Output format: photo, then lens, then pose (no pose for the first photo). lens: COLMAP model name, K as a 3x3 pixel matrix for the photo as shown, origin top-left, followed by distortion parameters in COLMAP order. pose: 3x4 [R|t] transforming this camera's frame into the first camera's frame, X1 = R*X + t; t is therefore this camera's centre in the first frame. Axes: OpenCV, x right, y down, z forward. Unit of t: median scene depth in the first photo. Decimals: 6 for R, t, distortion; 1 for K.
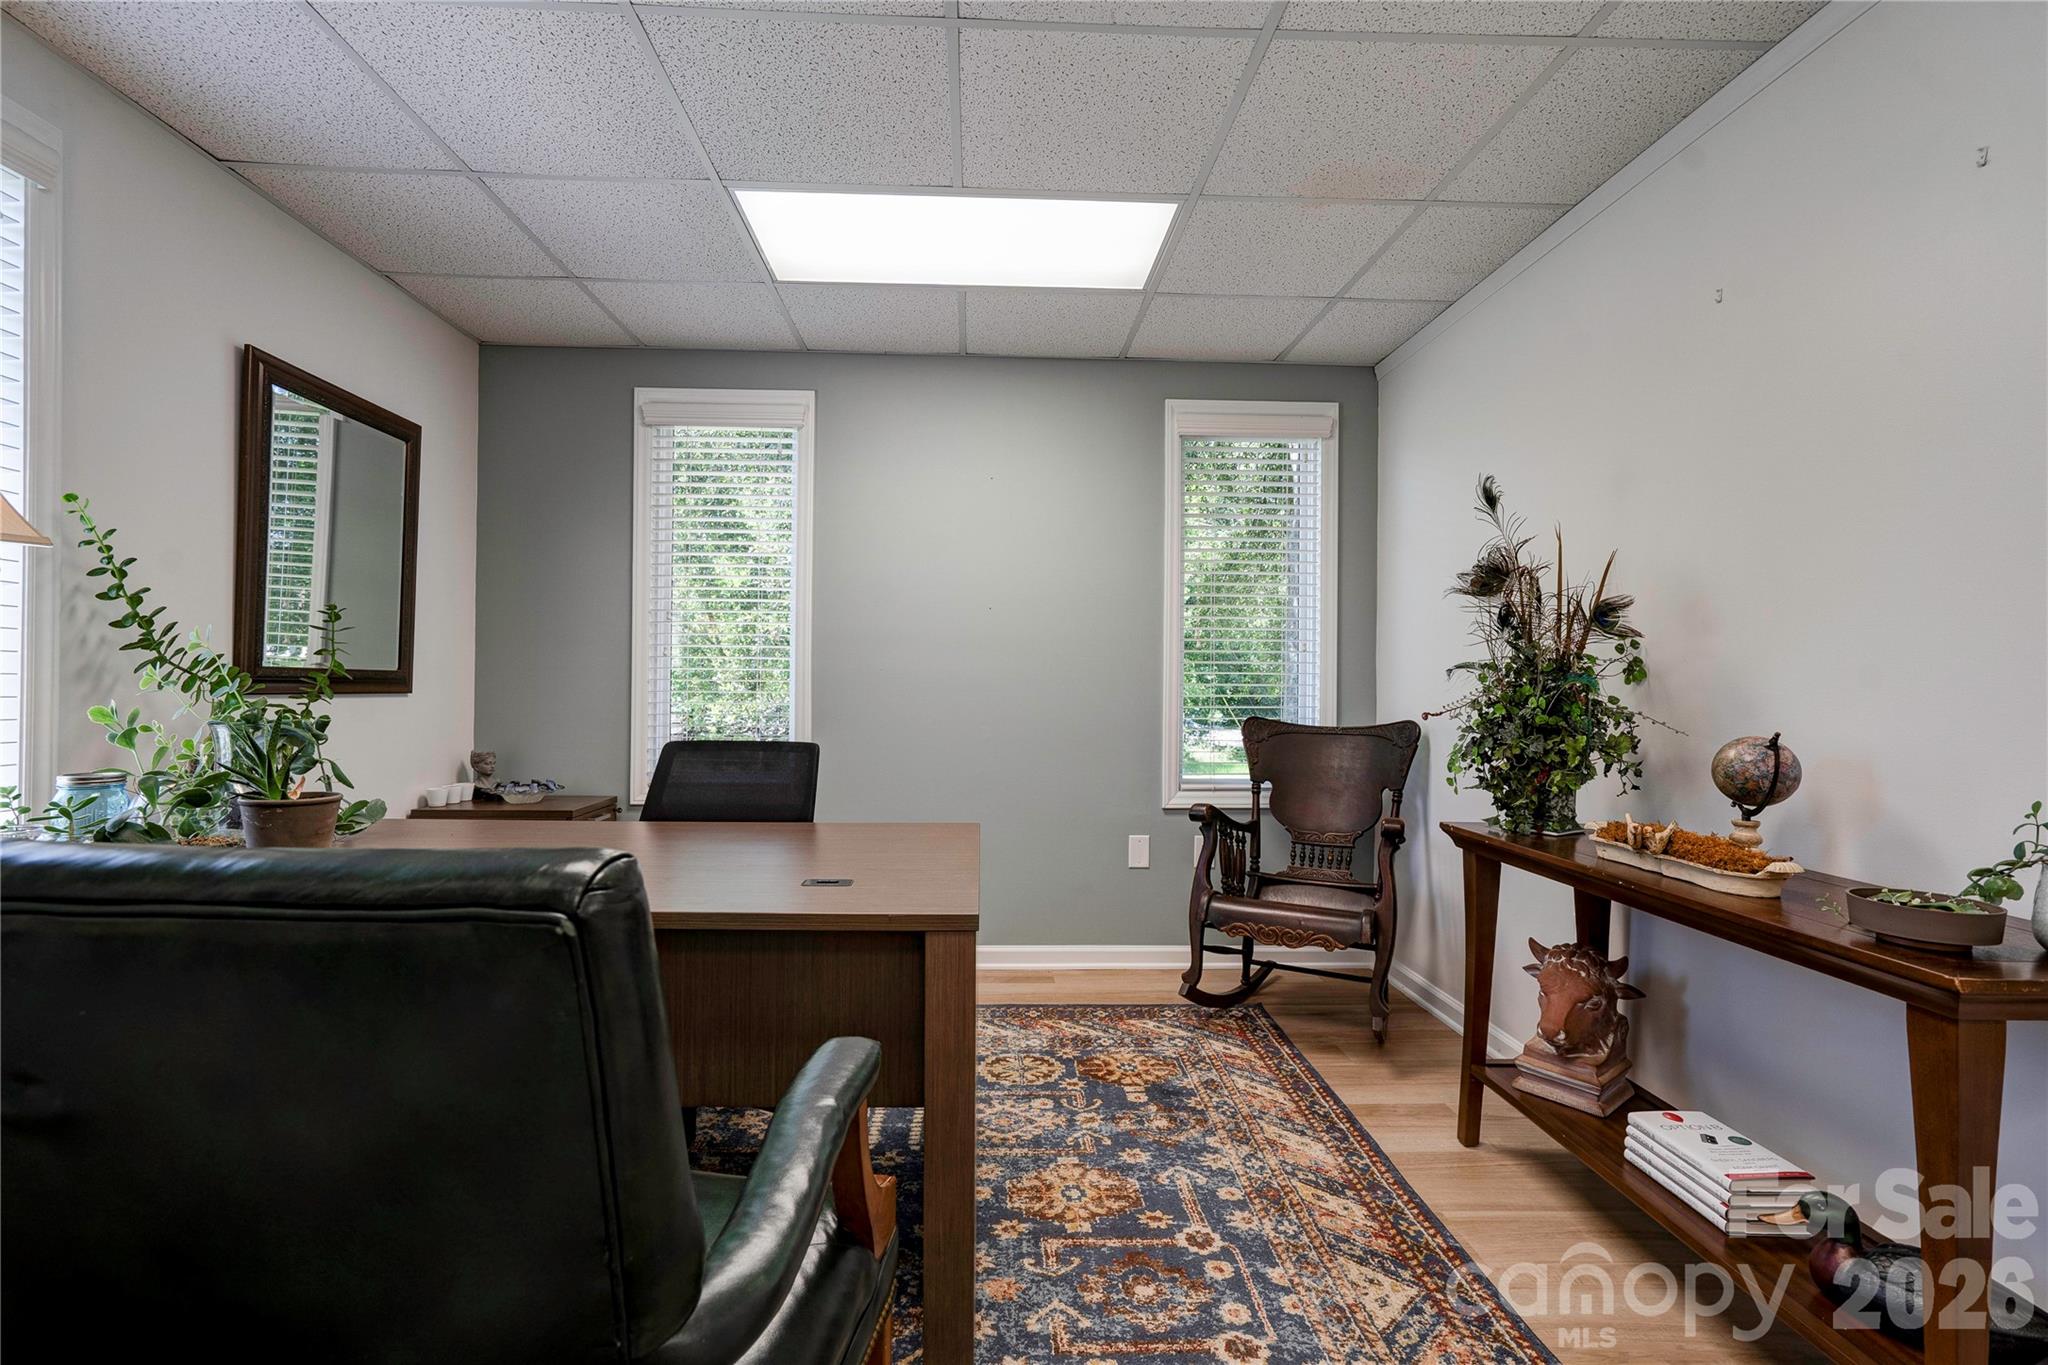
lens RADIAL K [[941.6, 0, 1023.4], [0, 941.6, 682.0], [0, 0, 1]] dist [0.003306, 0.009233]
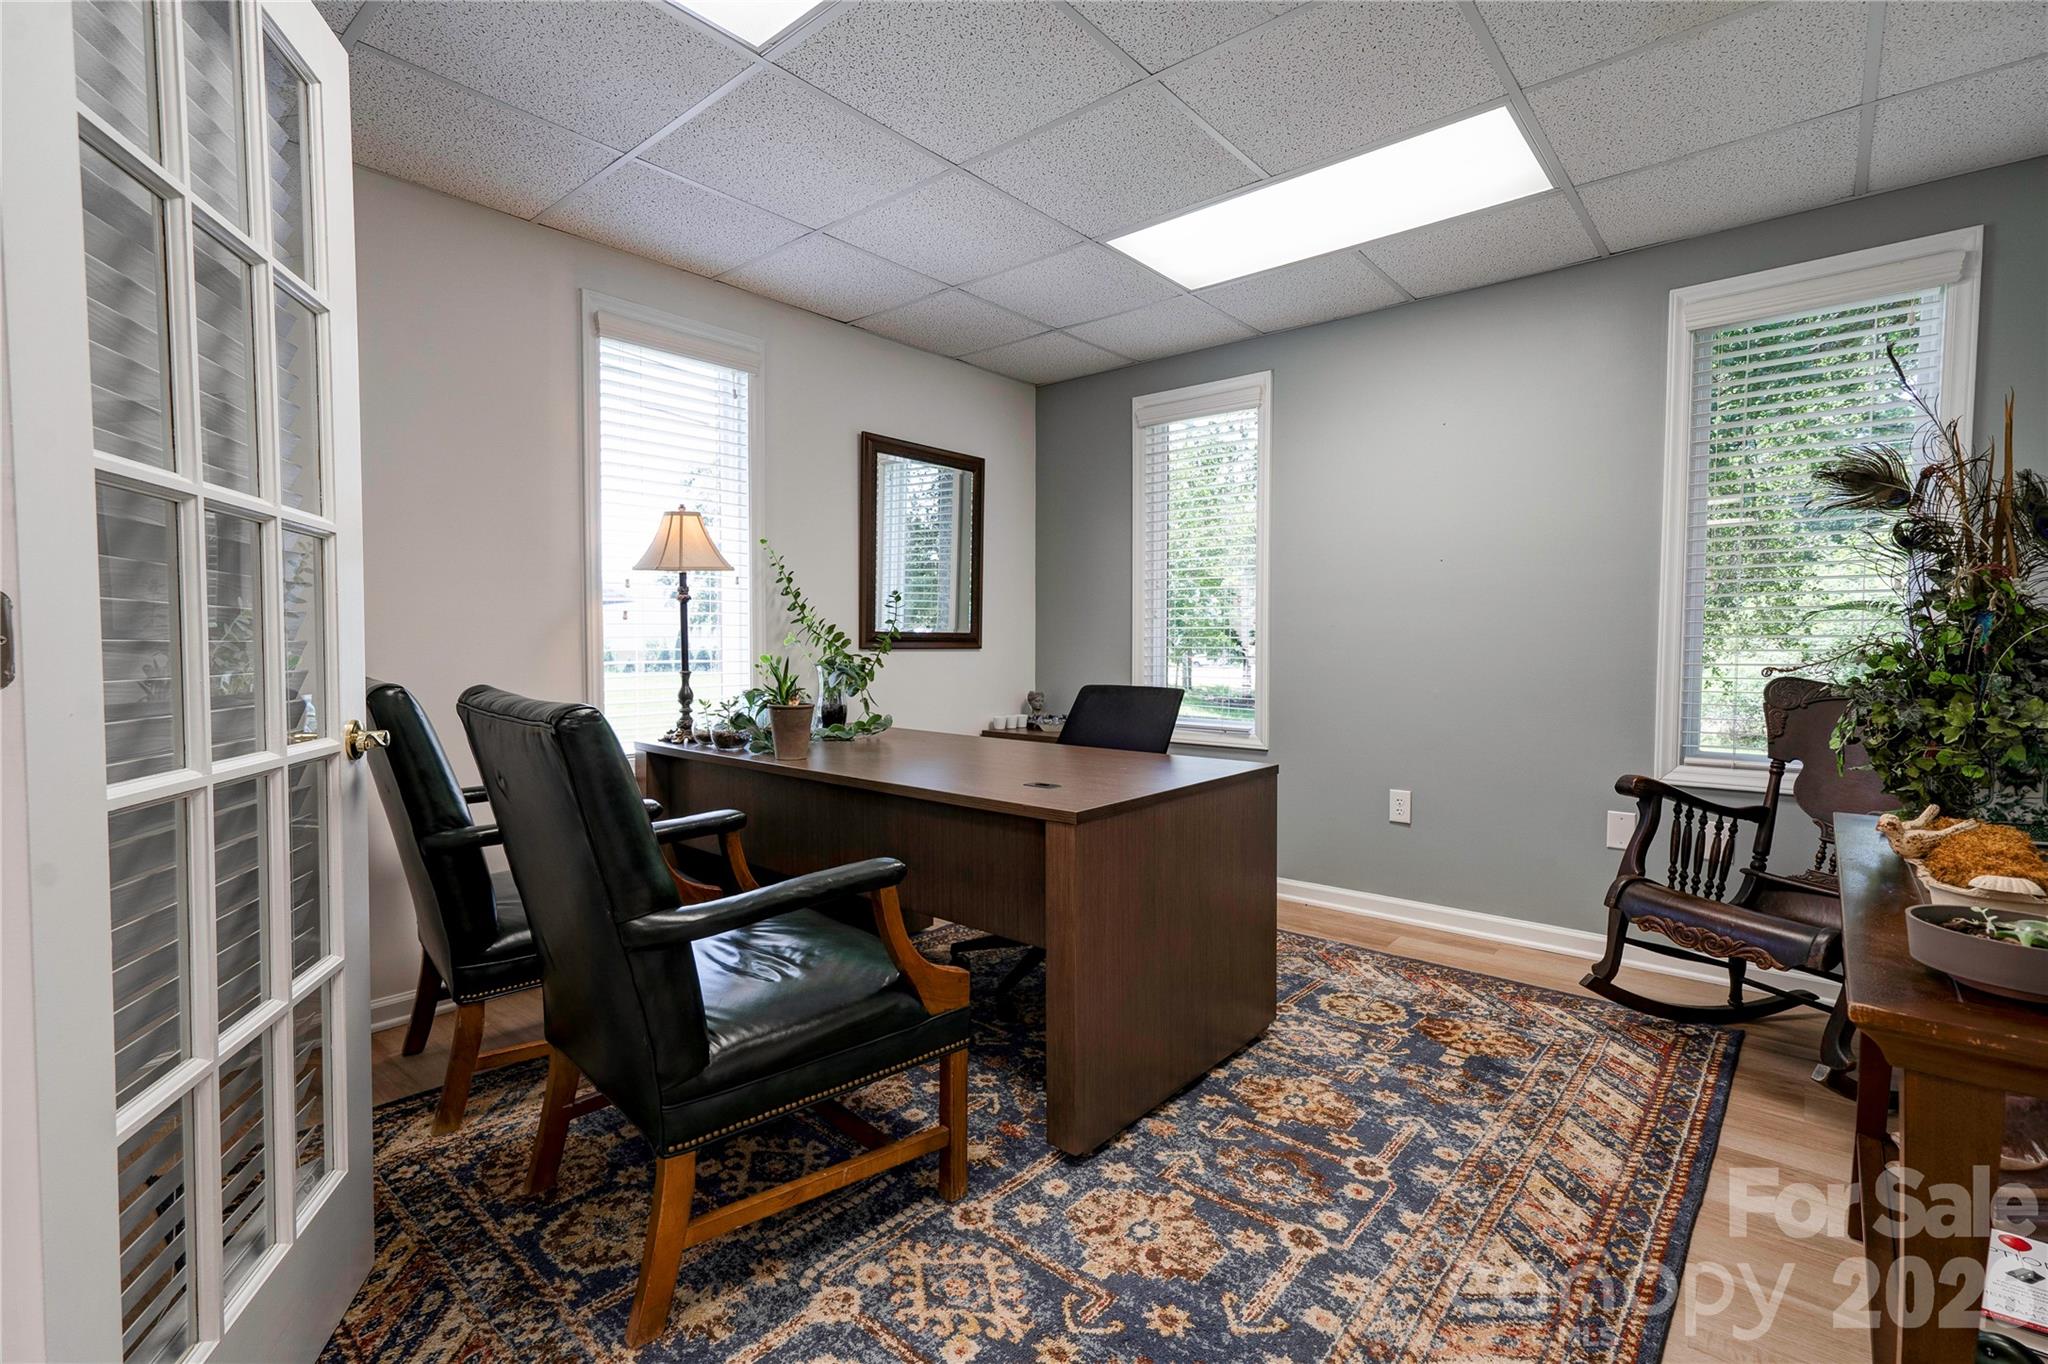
lens RADIAL K [[941.6, 0, 1028.5], [0, 941.6, 685.0], [0, 0, 1]] dist [0.003306, 0.009233]
pose [[0.735581, 0.023448, -0.677030, 0.406663], [0.007607, 0.999052, 0.042865, 0.006730], [0.677394, -0.036681, 0.734706, -0.000180]]
